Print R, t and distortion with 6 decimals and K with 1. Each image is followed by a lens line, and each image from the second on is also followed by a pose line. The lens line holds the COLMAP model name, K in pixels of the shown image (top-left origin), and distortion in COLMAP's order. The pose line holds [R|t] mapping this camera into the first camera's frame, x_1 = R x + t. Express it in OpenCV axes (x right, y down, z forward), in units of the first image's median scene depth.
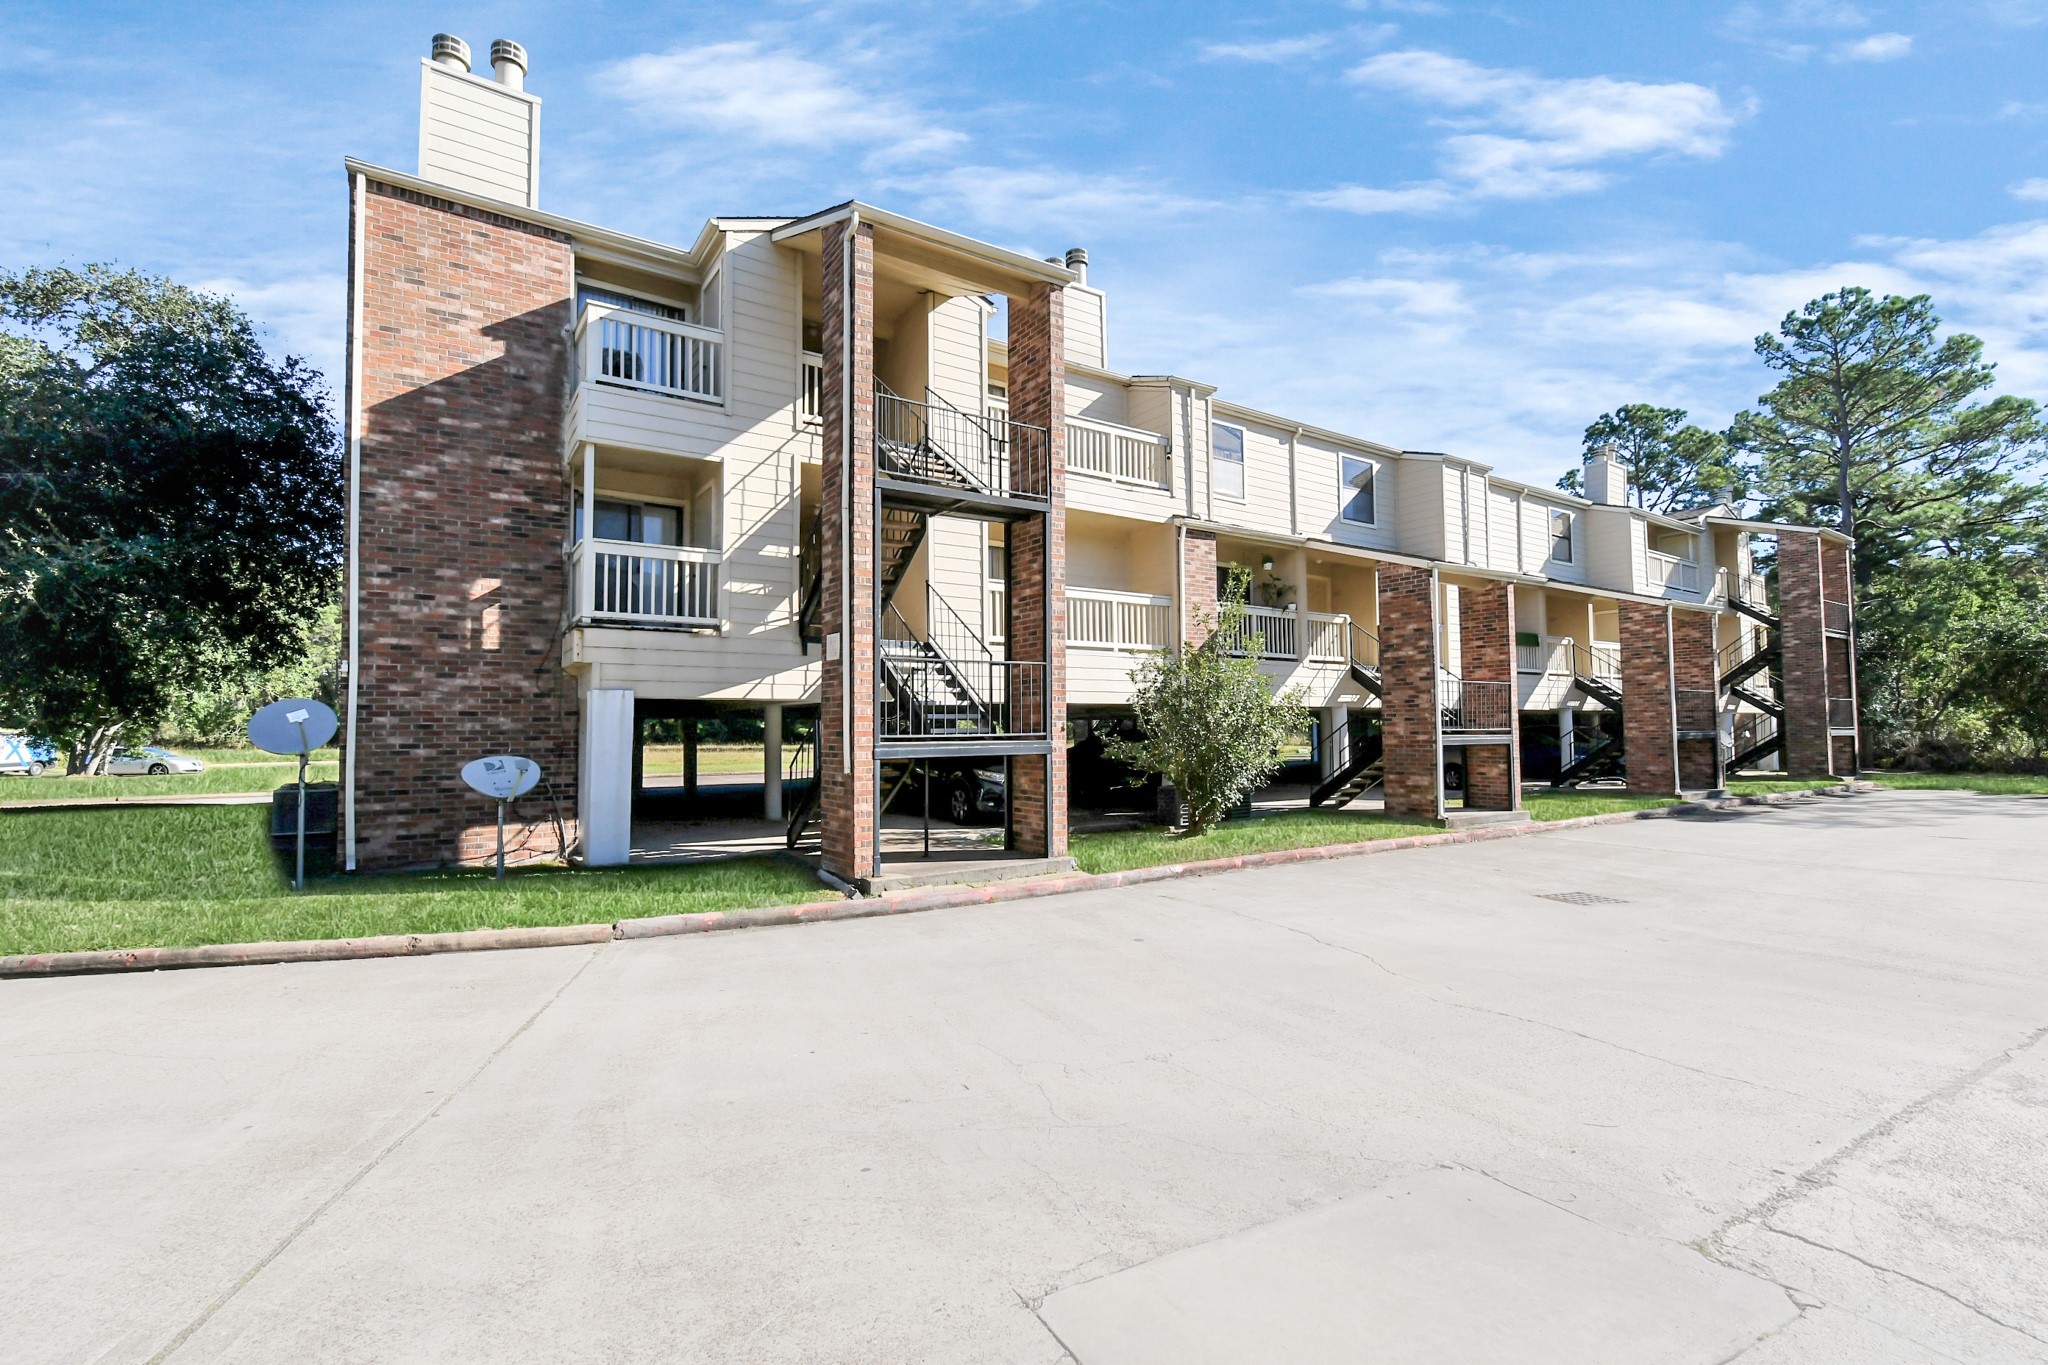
lens RADIAL K [[907.0, 0, 1024.0], [0, 907.0, 682.5], [0, 0, 1]] dist [0.001233, -0.000193]
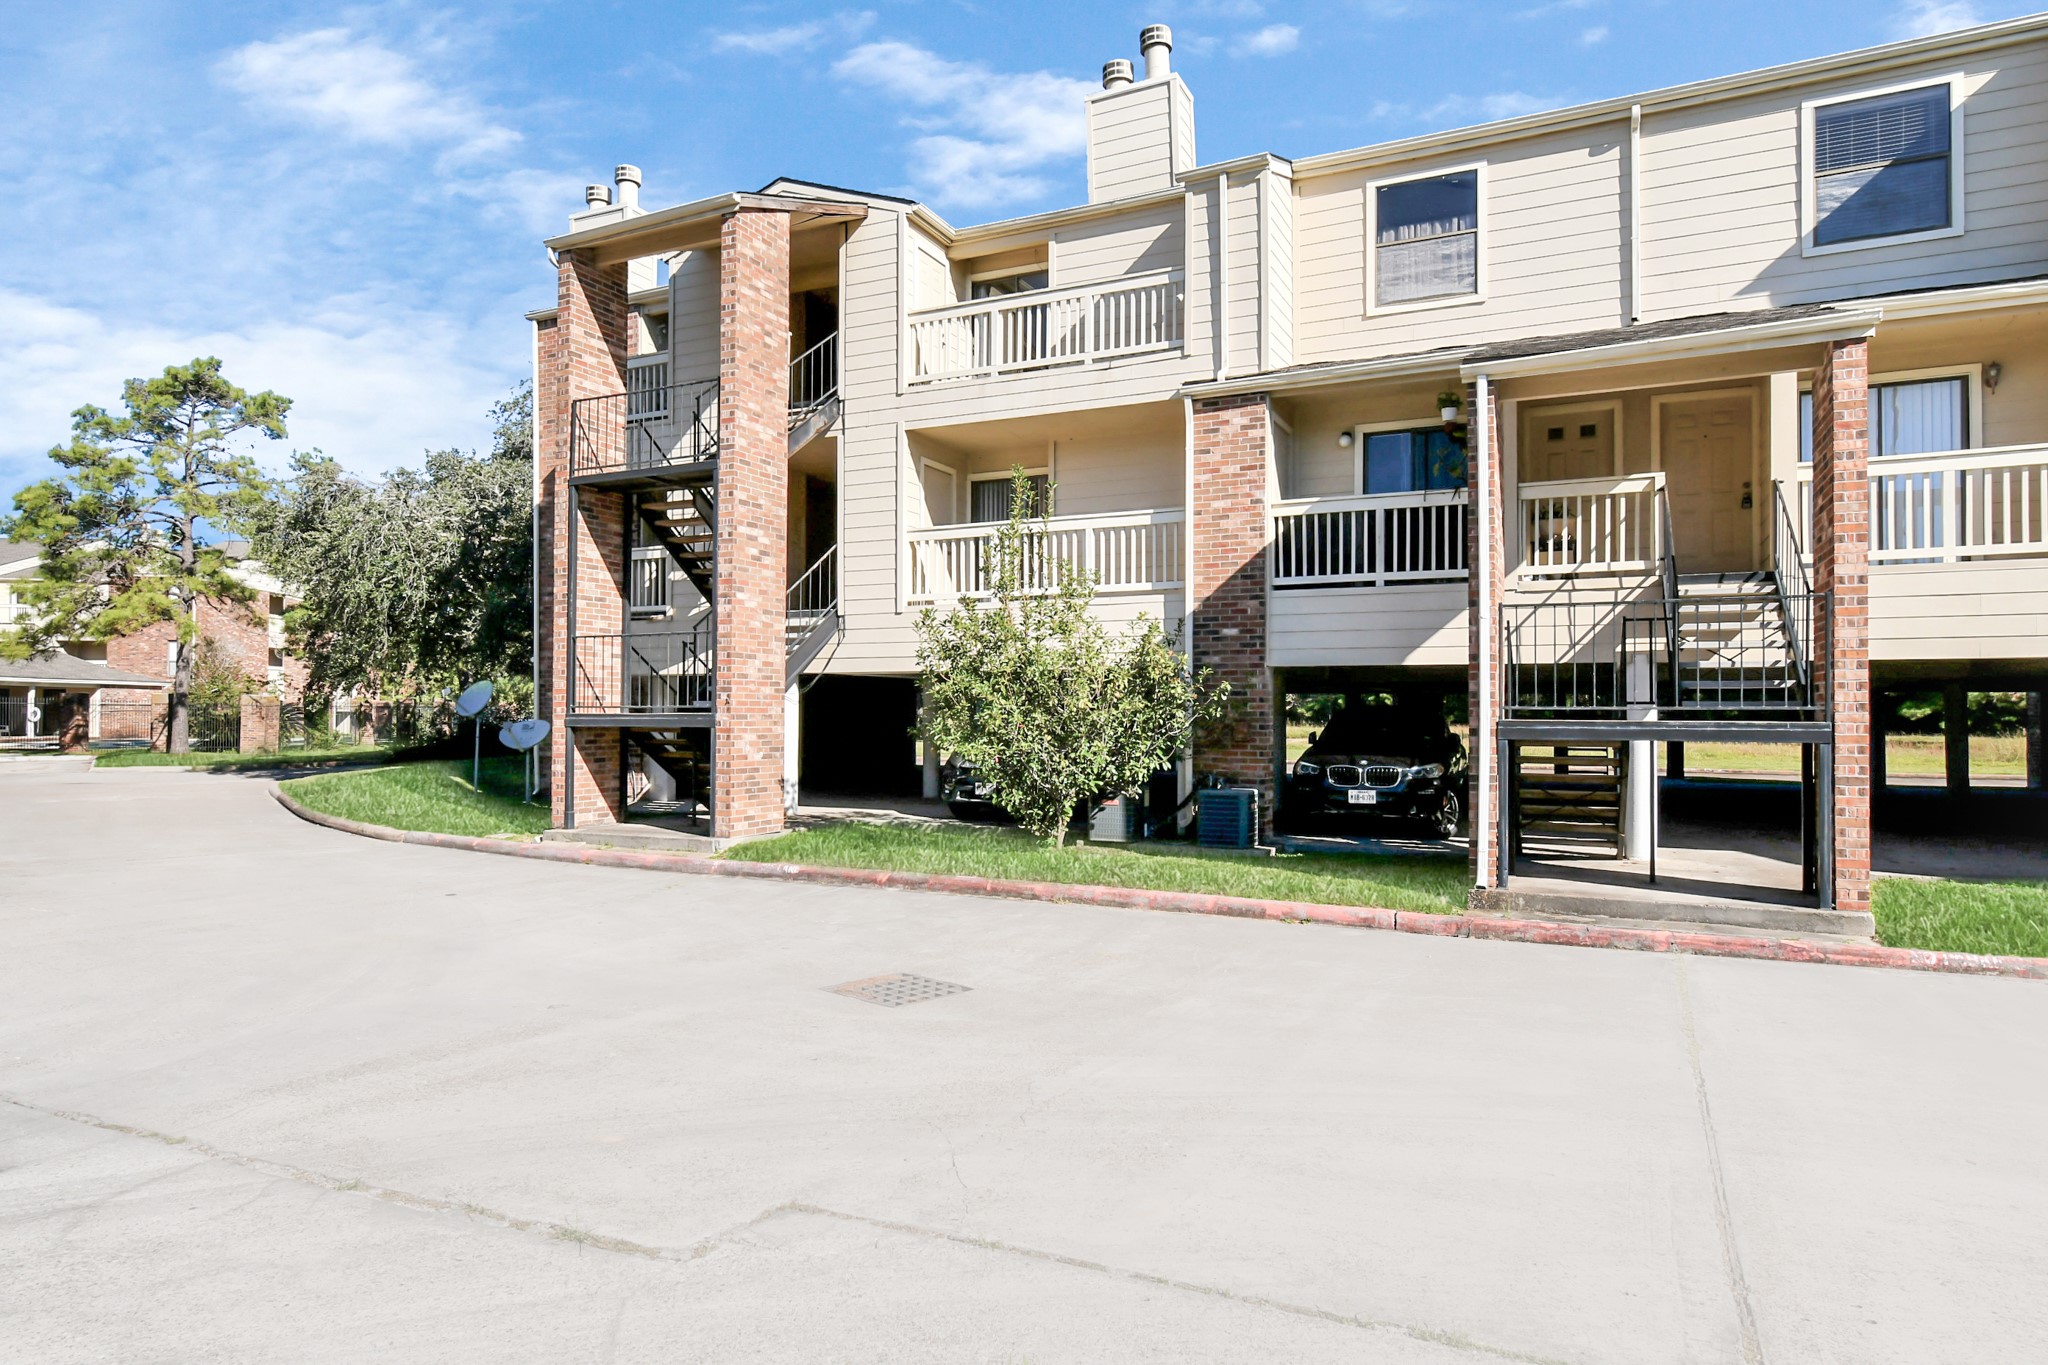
lens RADIAL K [[1049.3, 0, 1024.8], [0, 1049.3, 705.0], [0, 0, 1]] dist [0.003575, 0.000378]
pose [[0.535678, 0.004873, -0.844408, 0.732305], [0.037287, 0.998871, 0.029418, 0.024653], [0.843599, -0.047245, 0.534892, 0.456607]]
